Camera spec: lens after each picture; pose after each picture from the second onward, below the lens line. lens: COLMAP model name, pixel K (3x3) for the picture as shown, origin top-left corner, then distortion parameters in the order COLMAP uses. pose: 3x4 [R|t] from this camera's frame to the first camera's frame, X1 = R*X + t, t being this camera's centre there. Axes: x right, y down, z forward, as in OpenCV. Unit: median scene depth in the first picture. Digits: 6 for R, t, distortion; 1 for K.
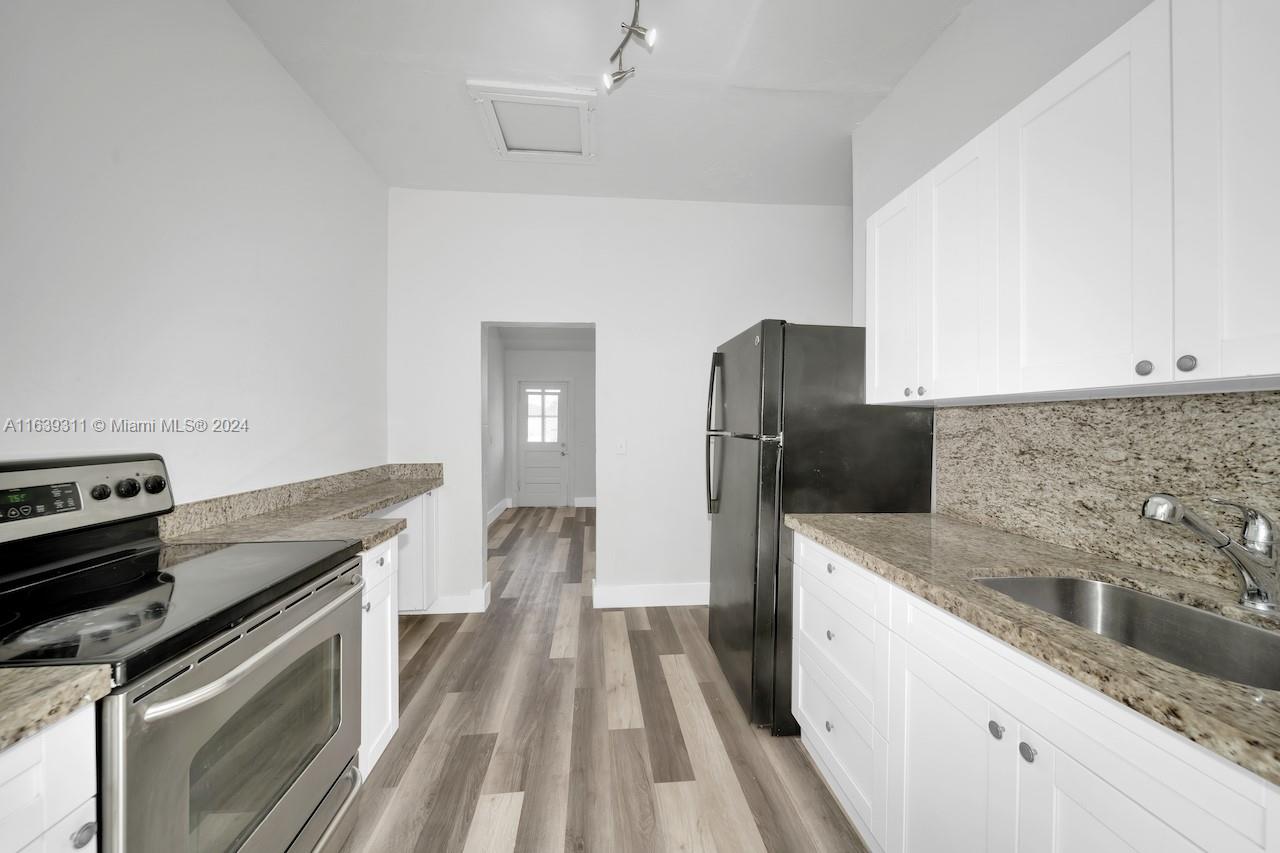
lens RADIAL K [[448.3, 0, 640.0], [0, 448.3, 426.5], [0, 0, 1]] dist [-0.000101, -0.000011]
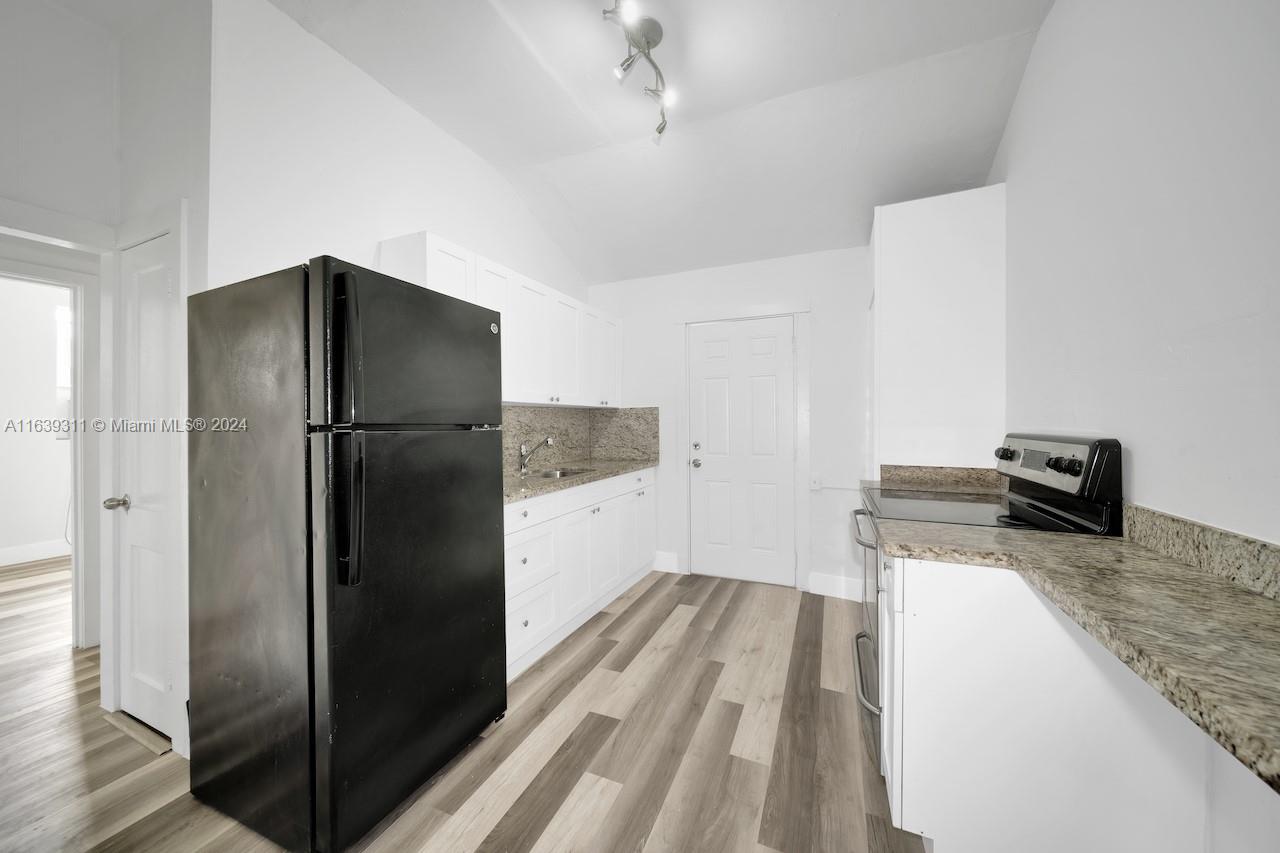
lens RADIAL K [[448.3, 0, 640.0], [0, 448.3, 426.5], [0, 0, 1]] dist [-0.000101, -0.000011]
pose [[-0.870585, -0.004711, 0.491995, -0.576005], [0.005358, 0.999804, 0.019054, 0.006995], [-0.491988, 0.019224, -0.870390, 1.956217]]
